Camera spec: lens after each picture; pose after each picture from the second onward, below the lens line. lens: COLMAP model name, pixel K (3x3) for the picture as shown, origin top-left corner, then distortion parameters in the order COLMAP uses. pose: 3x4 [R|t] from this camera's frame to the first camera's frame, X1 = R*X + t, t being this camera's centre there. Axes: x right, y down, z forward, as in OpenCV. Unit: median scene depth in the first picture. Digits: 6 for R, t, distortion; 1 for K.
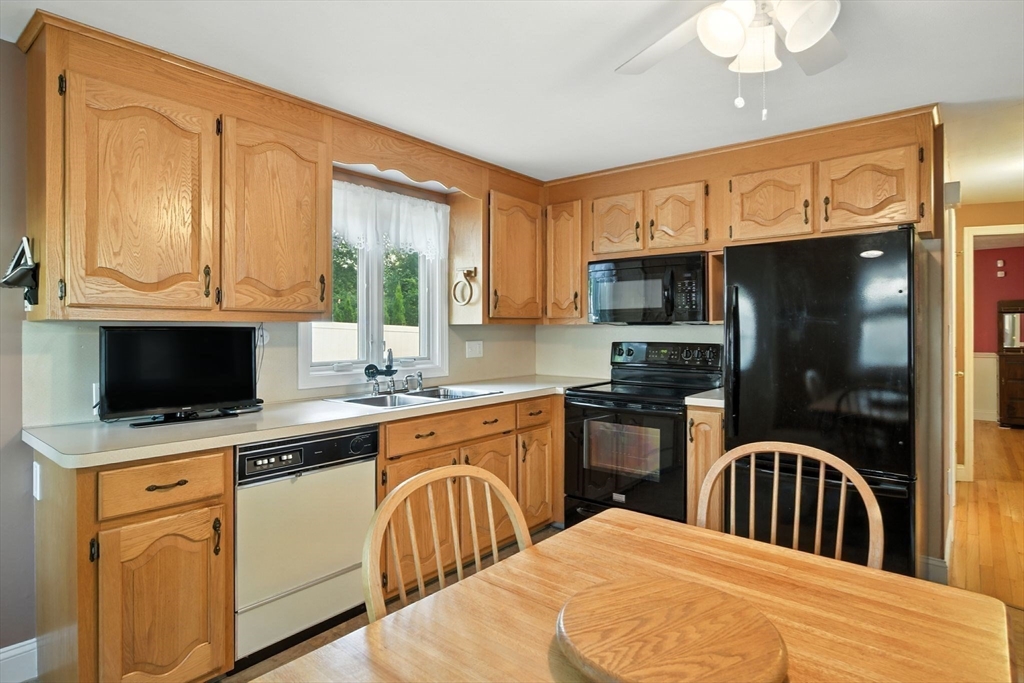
lens RADIAL K [[543.0, 0, 516.6], [0, 543.0, 328.7], [0, 0, 1]] dist [-0.015889, 0.004684]
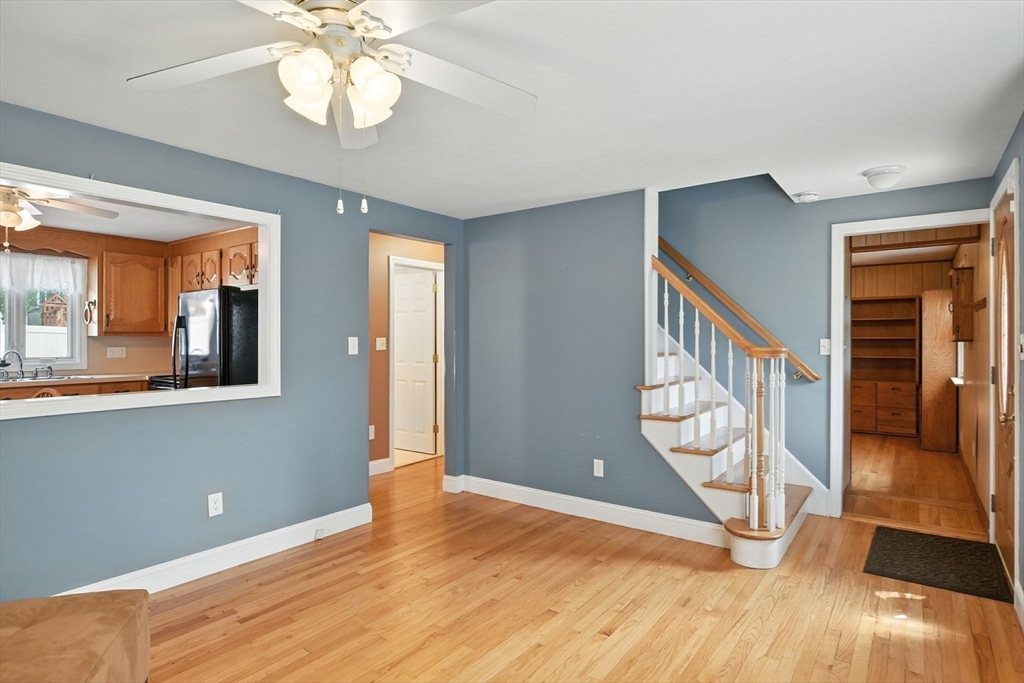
lens RADIAL K [[543.0, 0, 520.2], [0, 543.0, 337.5], [0, 0, 1]] dist [-0.015889, 0.004684]
pose [[0.997561, 0.003339, 0.069716, 1.430848], [-0.003234, 0.999993, -0.001619, -0.007734], [-0.069721, 0.001389, 0.997566, -0.880685]]
